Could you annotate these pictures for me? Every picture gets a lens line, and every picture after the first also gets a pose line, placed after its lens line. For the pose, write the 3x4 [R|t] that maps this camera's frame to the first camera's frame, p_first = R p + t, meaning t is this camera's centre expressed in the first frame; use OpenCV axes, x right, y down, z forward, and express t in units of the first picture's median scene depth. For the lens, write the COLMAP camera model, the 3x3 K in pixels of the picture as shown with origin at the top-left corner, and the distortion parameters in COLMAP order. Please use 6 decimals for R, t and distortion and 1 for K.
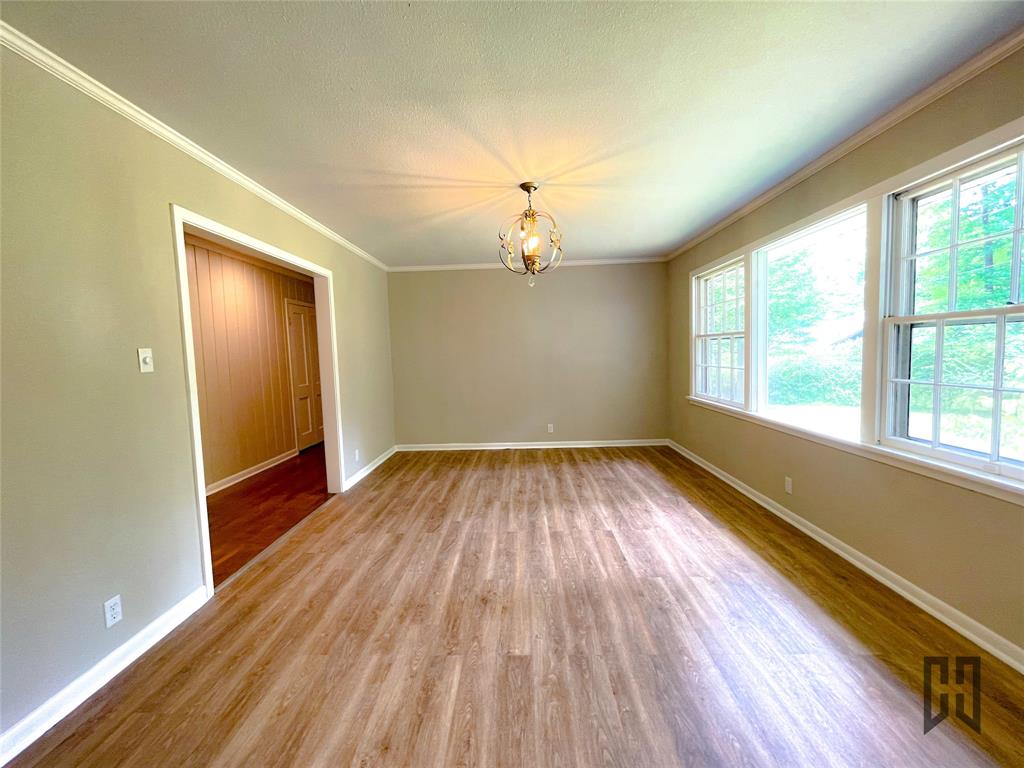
lens RADIAL K [[421.8, 0, 508.4], [0, 421.8, 377.8], [0, 0, 1]] dist [-0.000981, 0.000326]
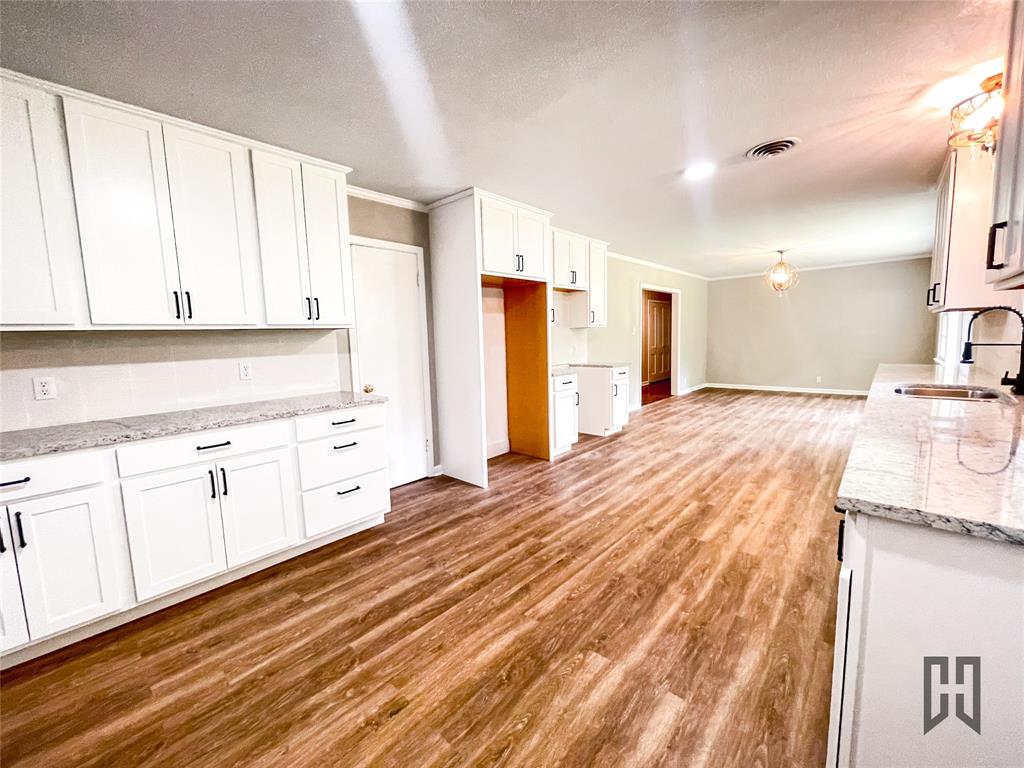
lens RADIAL K [[421.8, 0, 507.8], [0, 421.8, 383.7], [0, 0, 1]] dist [-0.000981, 0.000326]
pose [[0.761058, 0.075636, -0.644260, 0.306574], [-0.029063, 0.996158, 0.082617, 0.059339], [0.648033, -0.044152, 0.760331, -1.131536]]
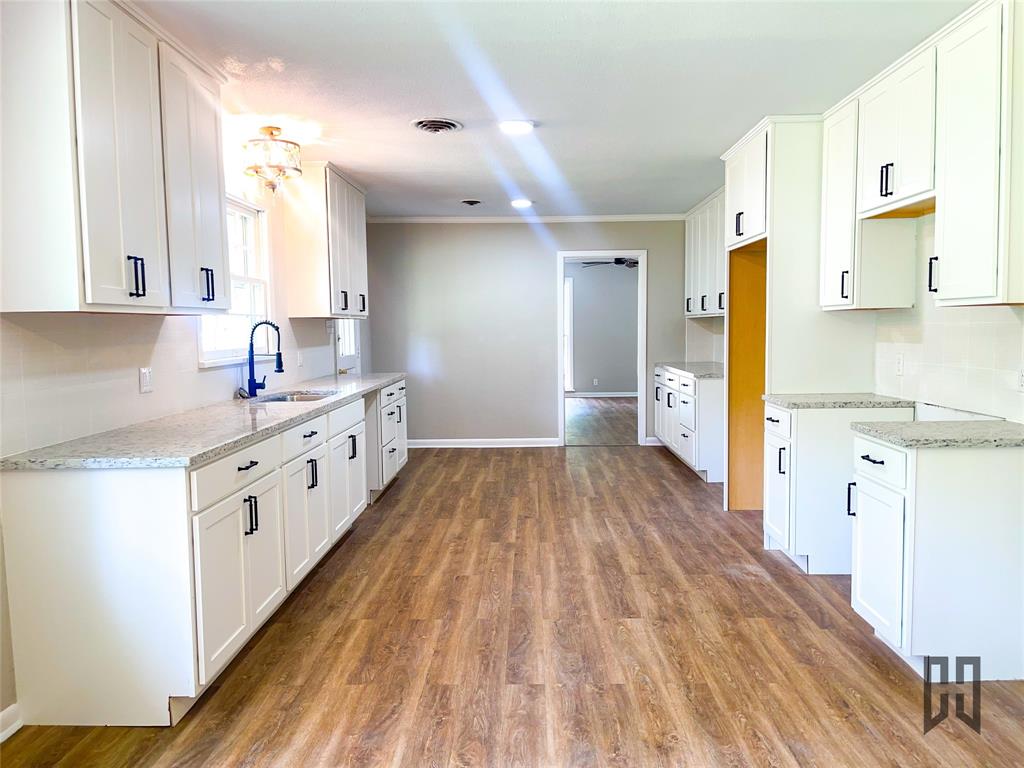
lens RADIAL K [[769.0, 0, 511.4], [0, 769.0, 383.8], [0, 0, 1]] dist [0.071986, 0.000790]
pose [[-0.999244, 0.038882, -0.000093, 0.074900], [0.038510, 0.989997, 0.135733, -0.060313], [0.005370, 0.135627, -0.990745, 0.809300]]
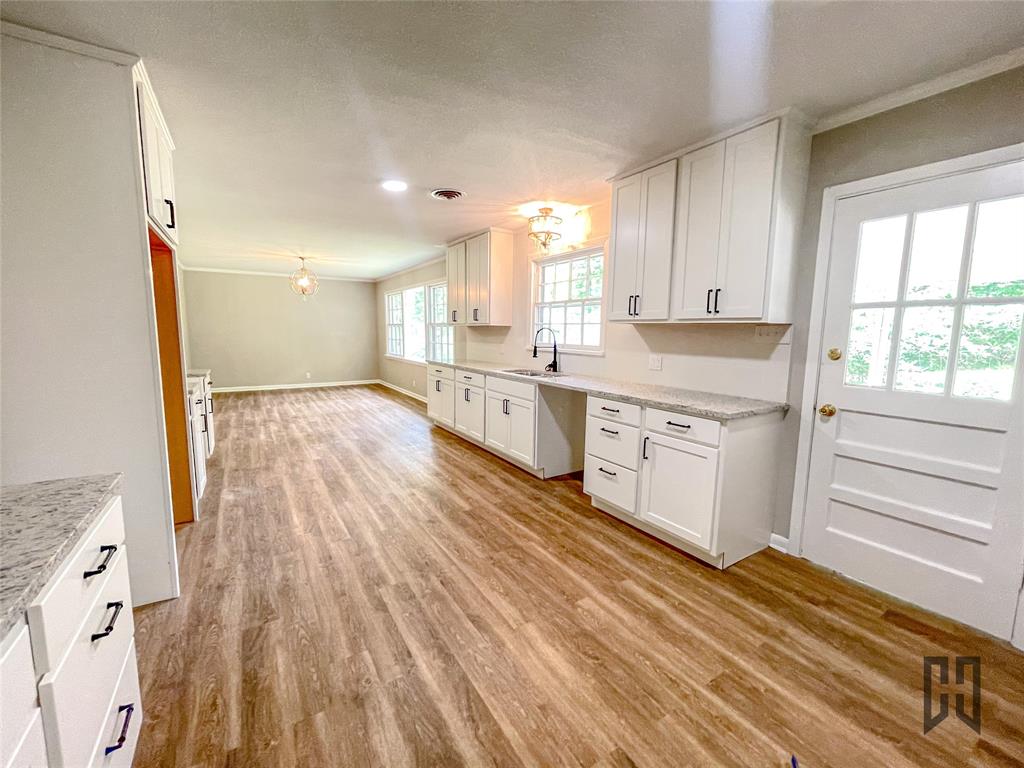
lens RADIAL K [[421.8, 0, 507.7], [0, 421.8, 380.3], [0, 0, 1]] dist [-0.000981, 0.000326]
pose [[0.832199, -0.030171, 0.553656, -0.229759], [-0.001196, 0.998418, 0.056206, 0.060774], [-0.554476, -0.047437, 0.830846, -1.134498]]
